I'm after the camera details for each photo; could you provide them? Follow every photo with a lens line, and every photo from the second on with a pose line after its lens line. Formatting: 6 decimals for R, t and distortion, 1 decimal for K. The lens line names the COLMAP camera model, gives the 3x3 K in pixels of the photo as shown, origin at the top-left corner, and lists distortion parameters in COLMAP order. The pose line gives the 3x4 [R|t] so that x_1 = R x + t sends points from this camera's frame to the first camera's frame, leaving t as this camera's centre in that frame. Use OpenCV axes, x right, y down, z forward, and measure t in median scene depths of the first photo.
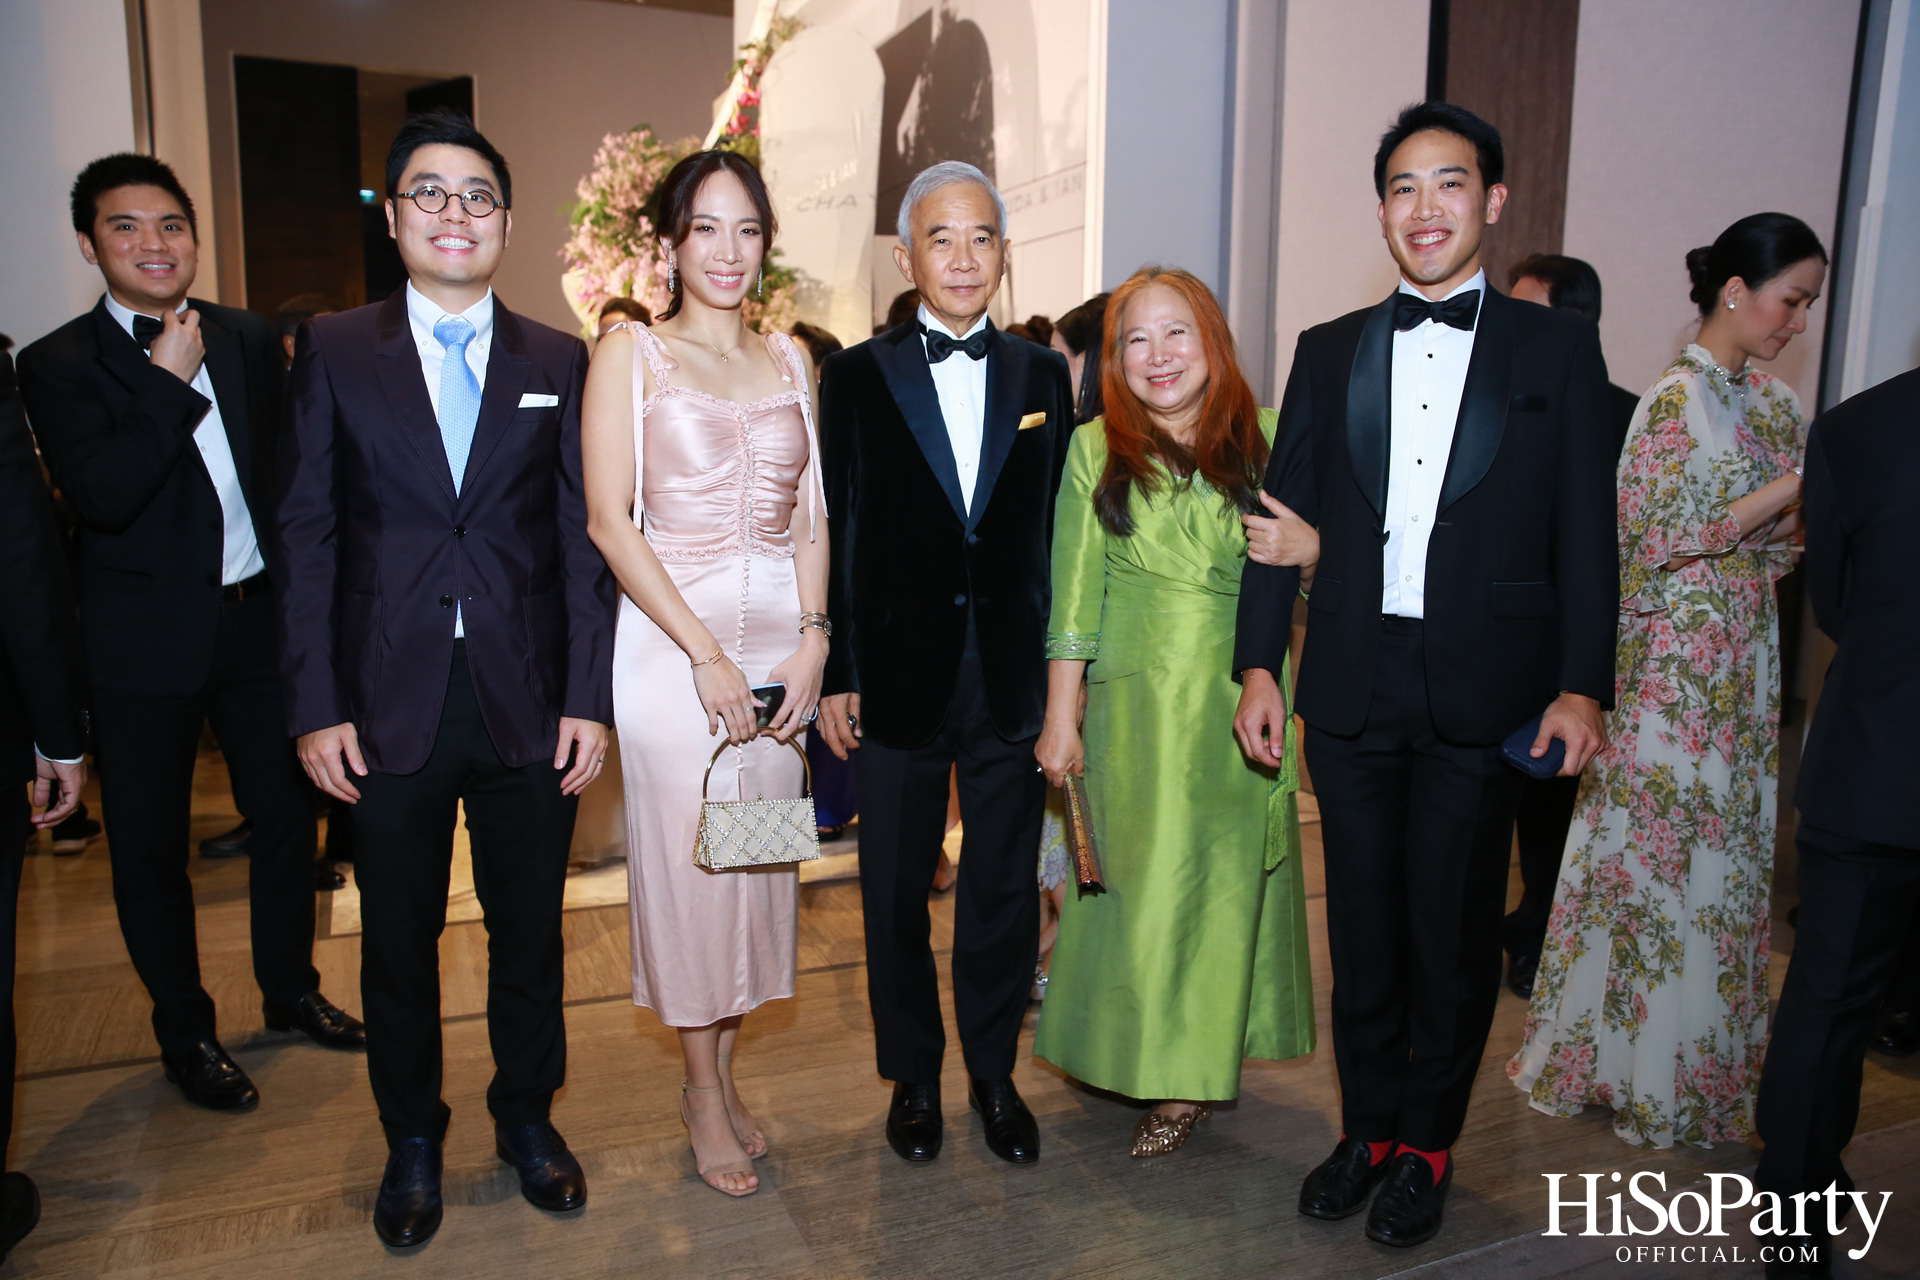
lens RADIAL K [[1452.4, 0, 953.6], [0, 1452.4, 641.2], [0, 0, 1]] dist [-0.048833, -0.000503]
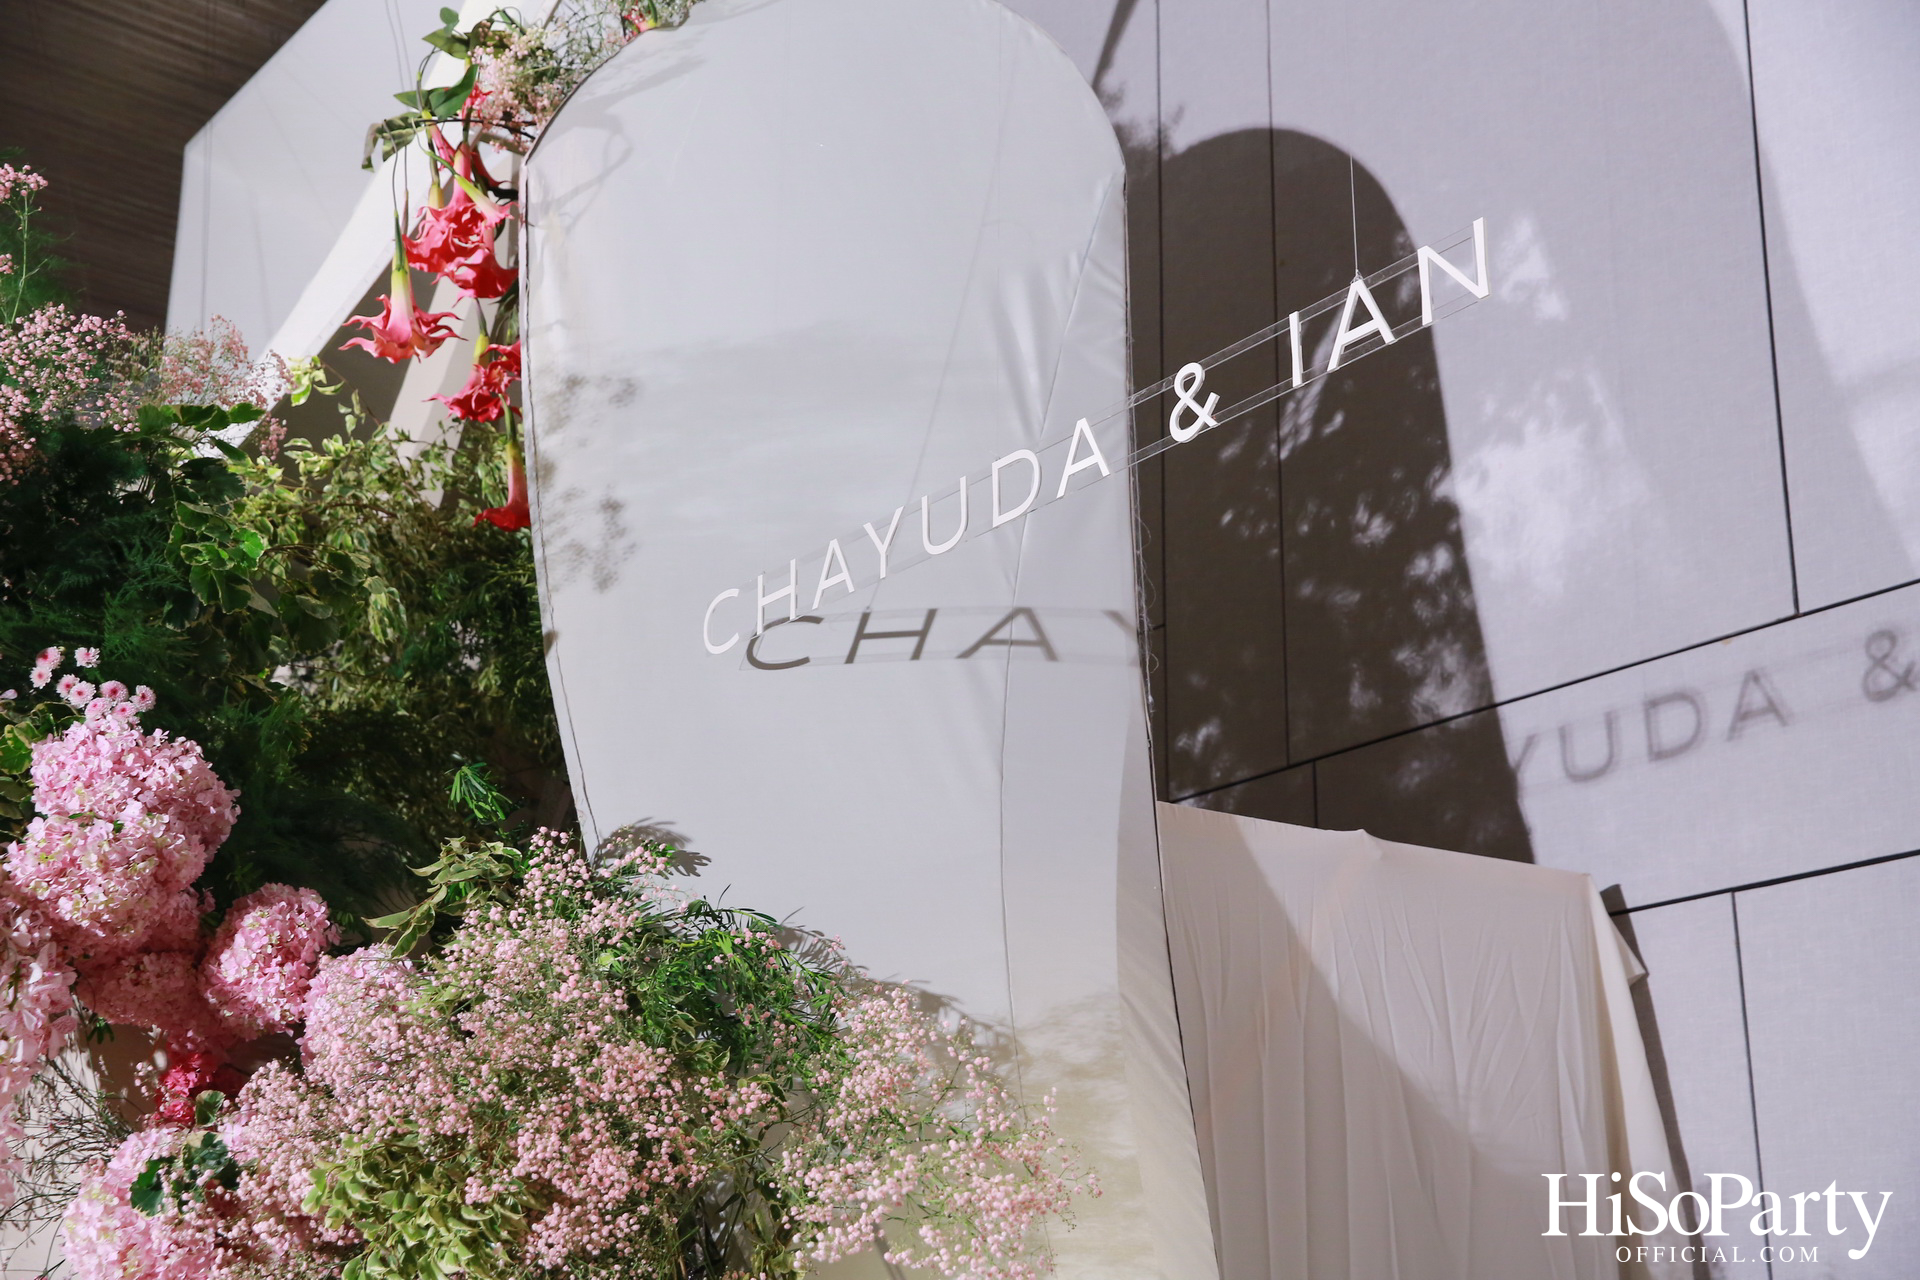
lens RADIAL K [[2561.0, 0, 959.7], [0, 2561.0, 641.3], [0, 0, 1]] dist [0.067872, 0.000000]
pose [[0.962468, 0.079136, 0.259601, -0.177818], [0.045118, 0.896578, -0.440582, -0.145103], [-0.267618, 0.435759, 0.859357, 0.700276]]
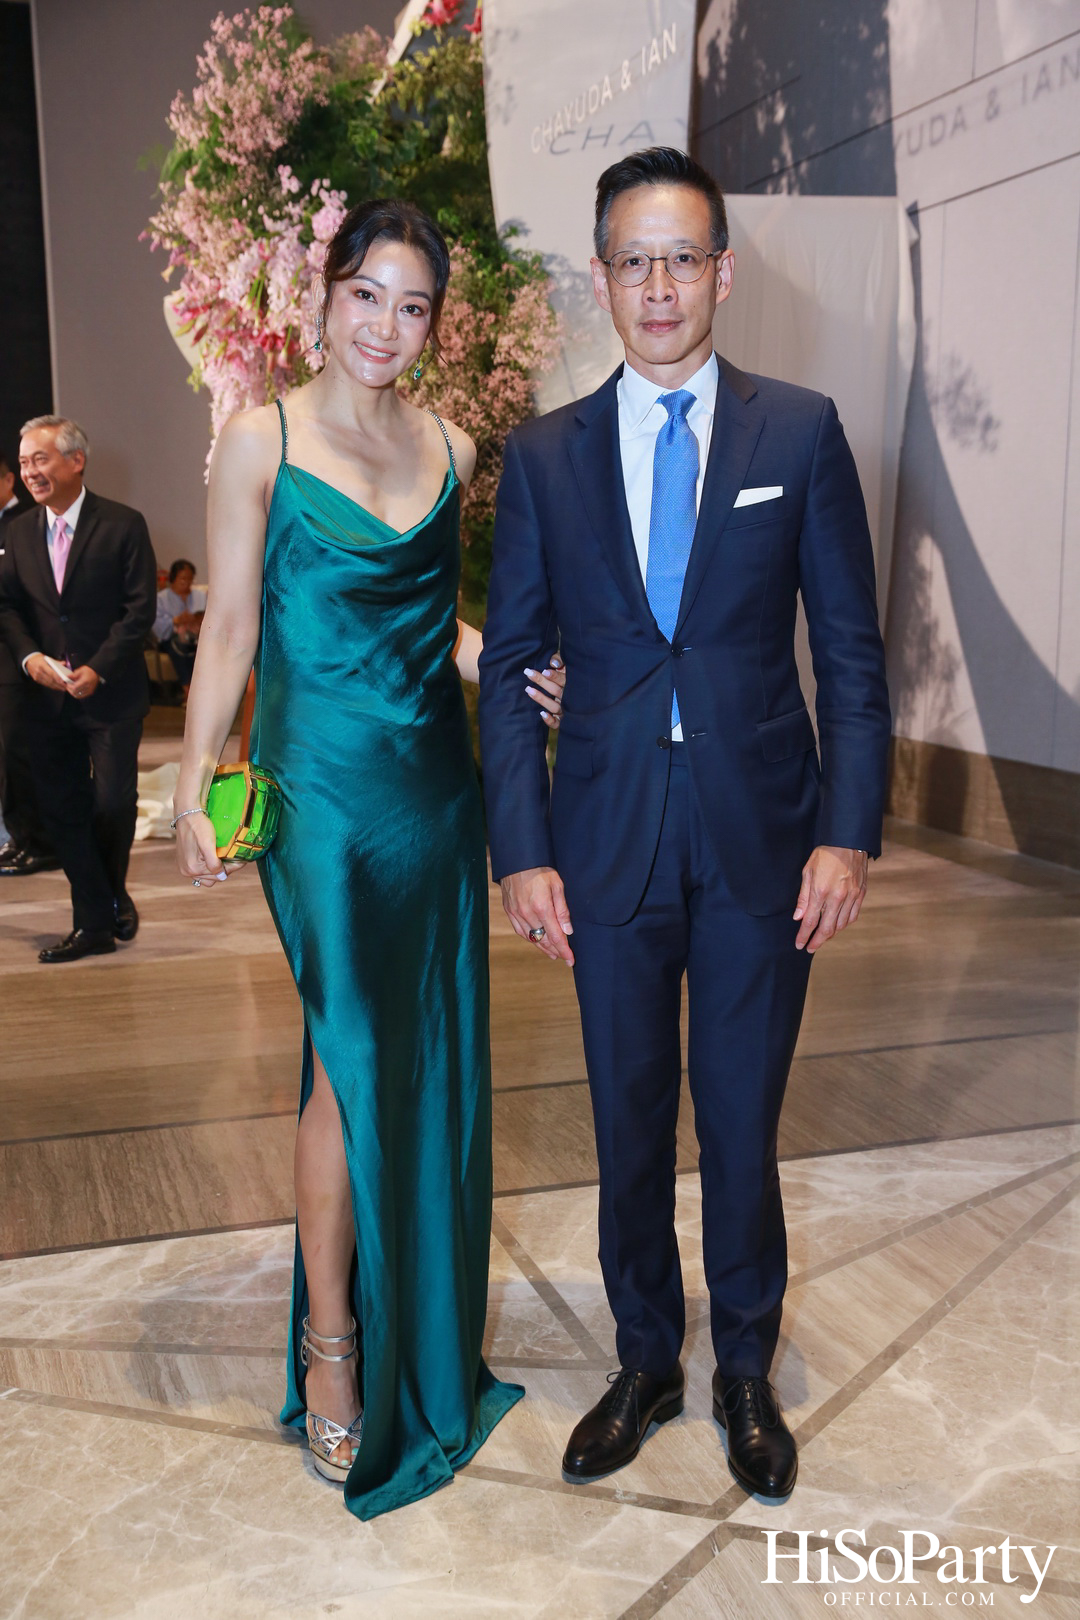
lens RADIAL K [[1784.8, 0, 548.7], [0, 1784.8, 819.4], [0, 0, 1]] dist [0.073404, 0.000000]
pose [[0.997541, -0.003483, -0.070004, -0.060841], [0.003993, 0.999967, 0.007145, -0.039208], [0.069977, -0.007407, 0.997521, 0.290376]]
